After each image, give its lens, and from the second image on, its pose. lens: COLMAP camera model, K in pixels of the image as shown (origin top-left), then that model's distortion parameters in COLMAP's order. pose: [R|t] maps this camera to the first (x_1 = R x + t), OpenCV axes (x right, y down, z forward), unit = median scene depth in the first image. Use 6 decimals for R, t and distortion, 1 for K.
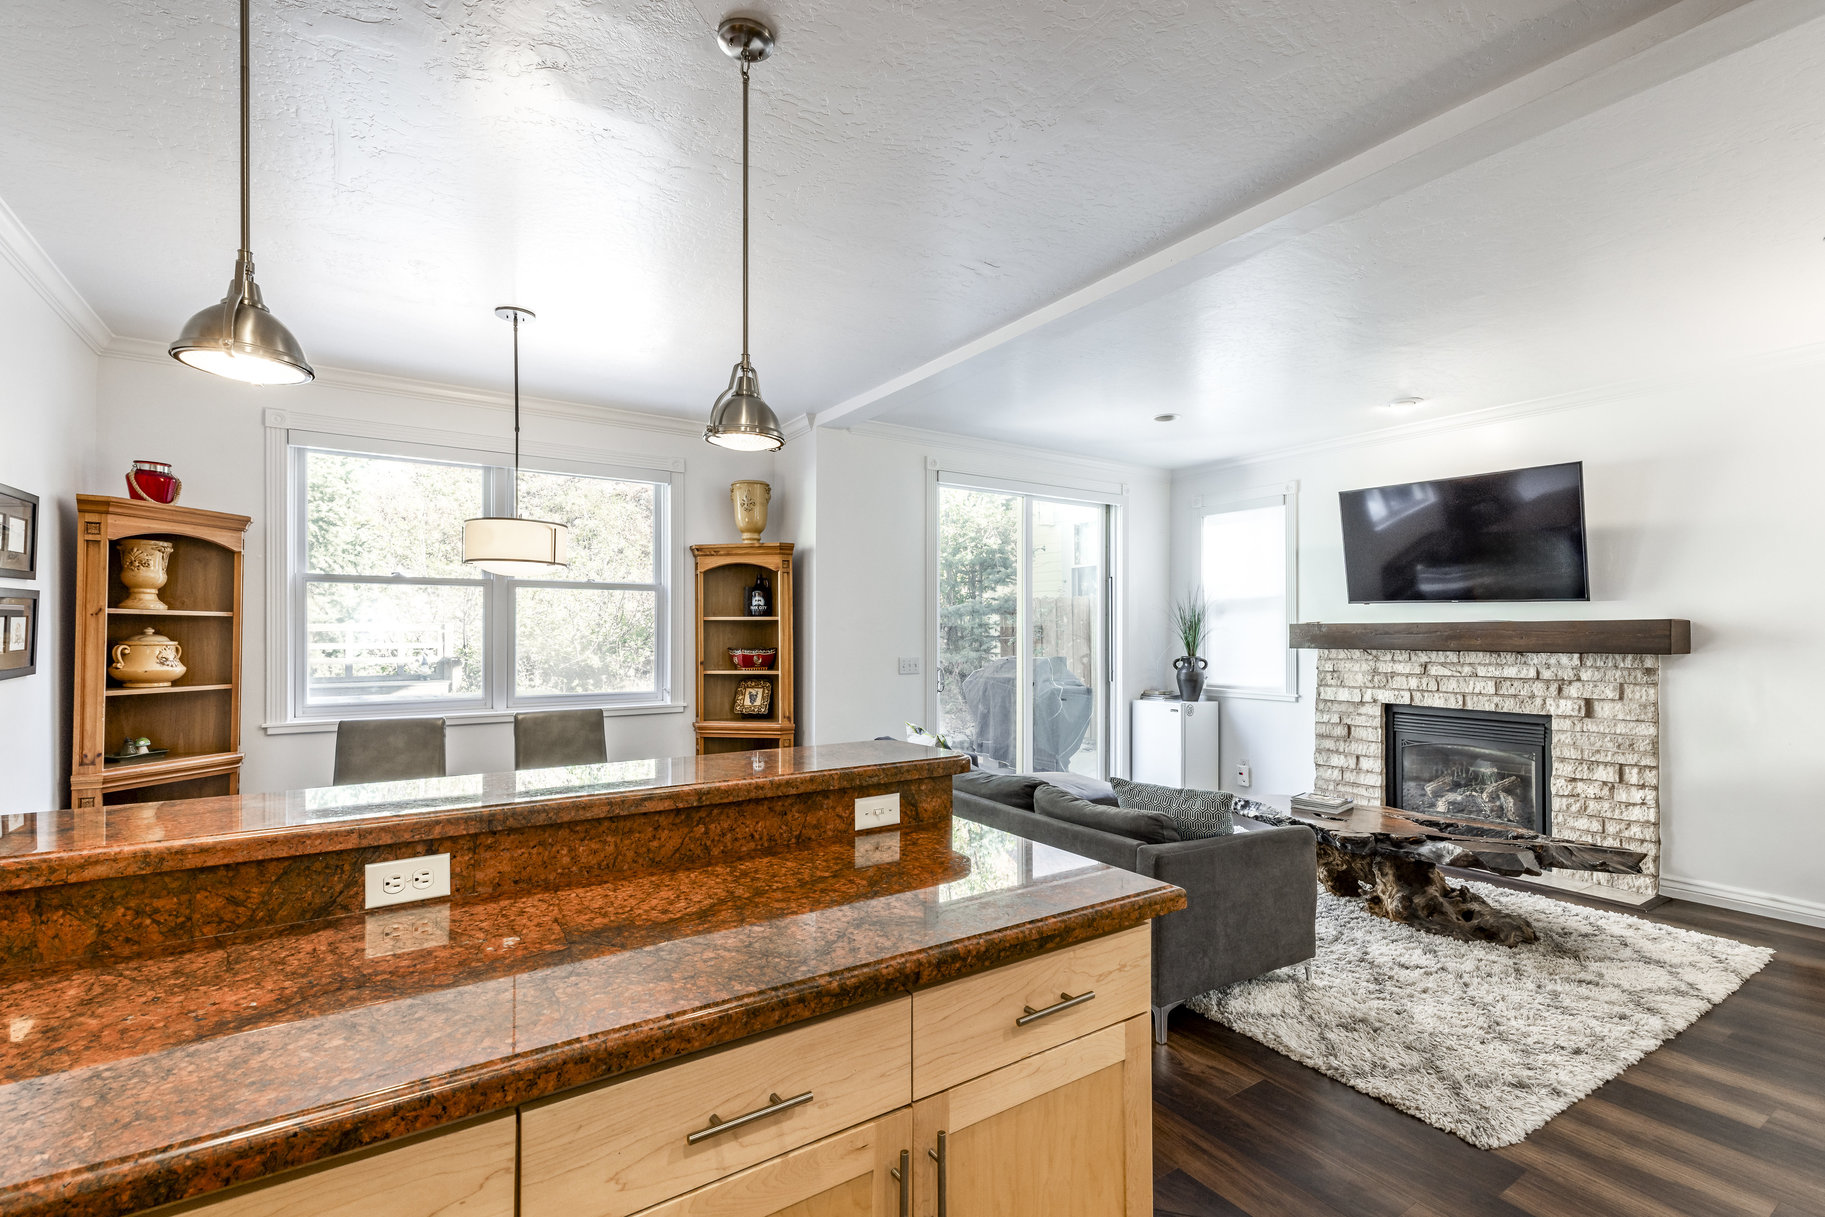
lens RADIAL K [[772.0, 0, 925.8], [0, 772.0, 634.2], [0, 0, 1]] dist [0.010873, 0.000338]
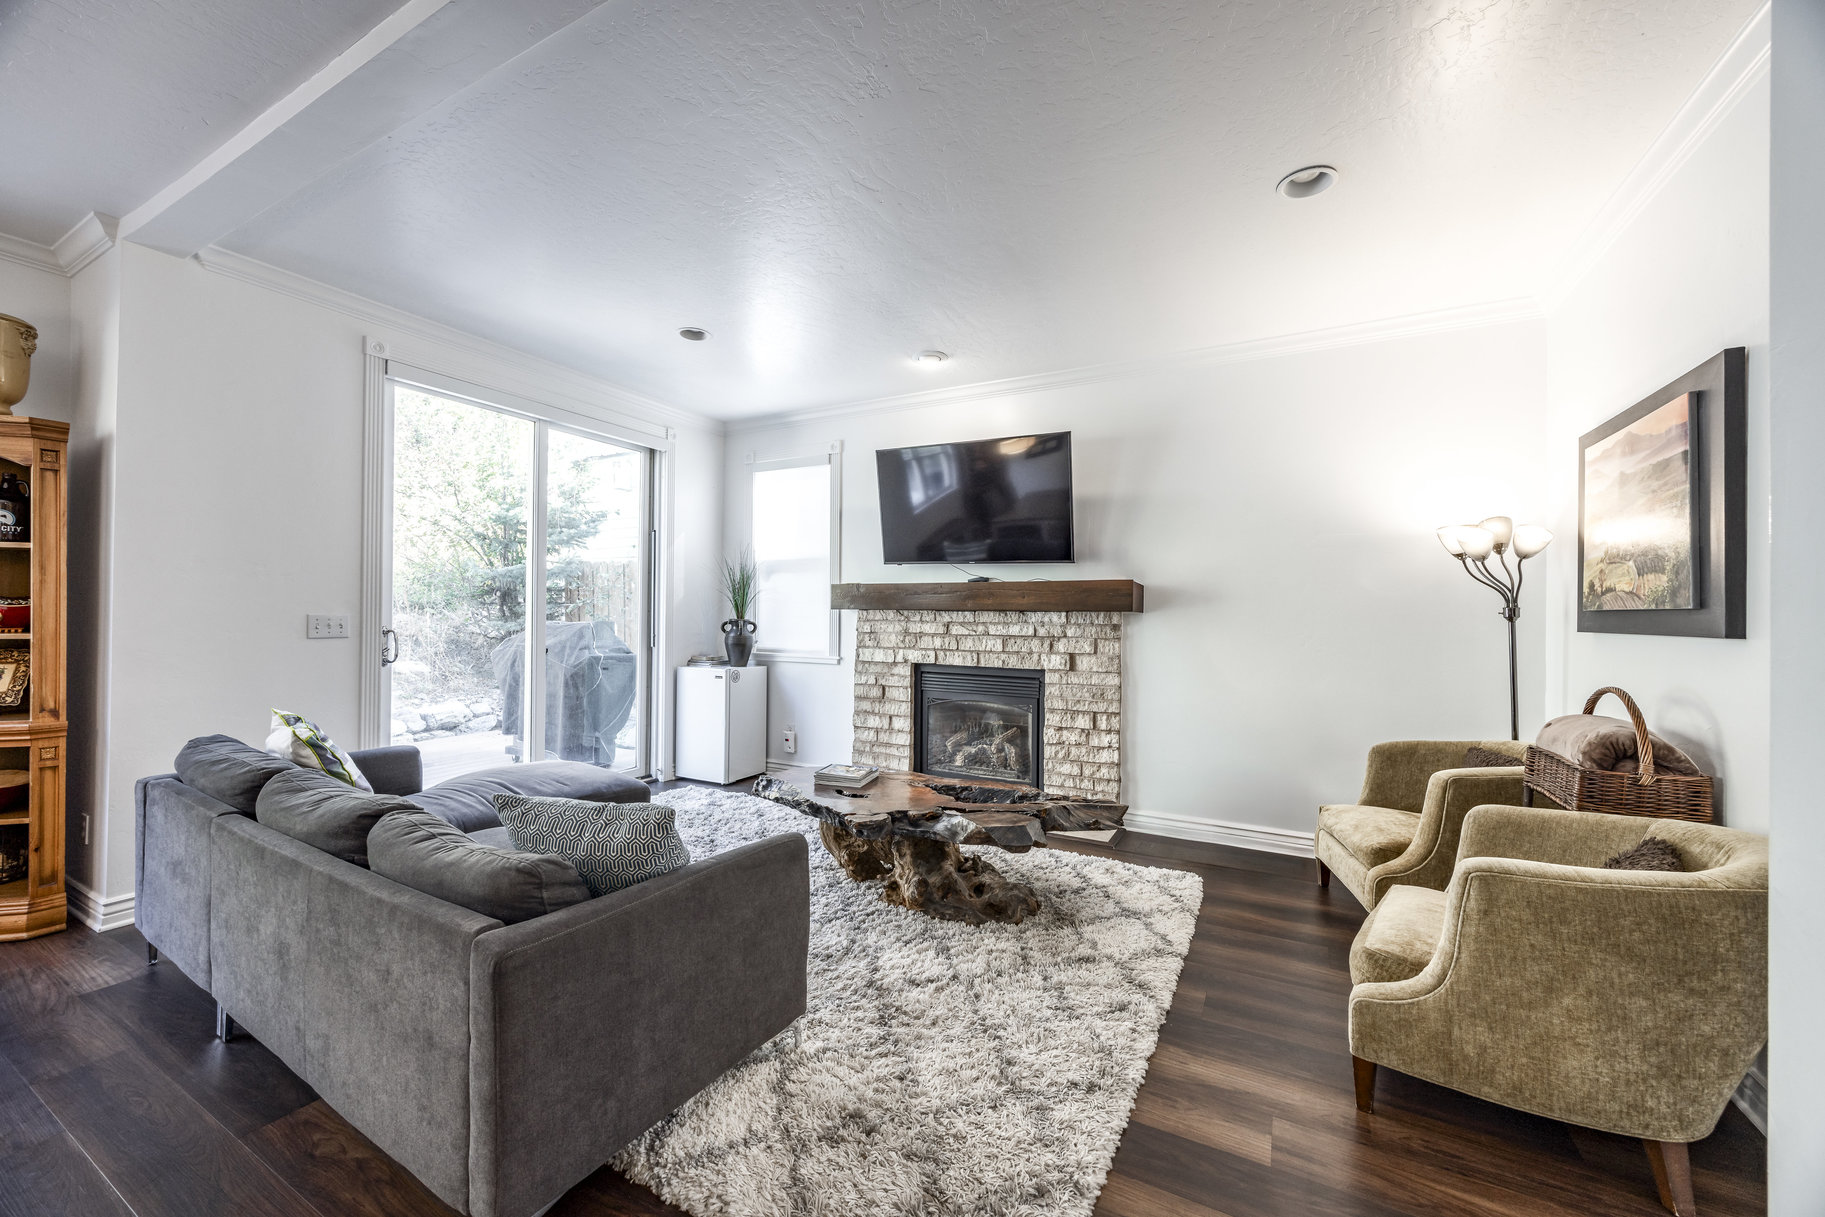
lens RADIAL K [[698.3, 0, 883.8], [0, 698.3, 608.5], [0, 0, 1]] dist [0.000345, 0.000128]
pose [[0.890049, 0.011159, 0.455728, 0.175120], [-0.010640, 0.999937, -0.003704, 0.027097], [-0.455740, -0.001552, 0.890111, 0.256030]]
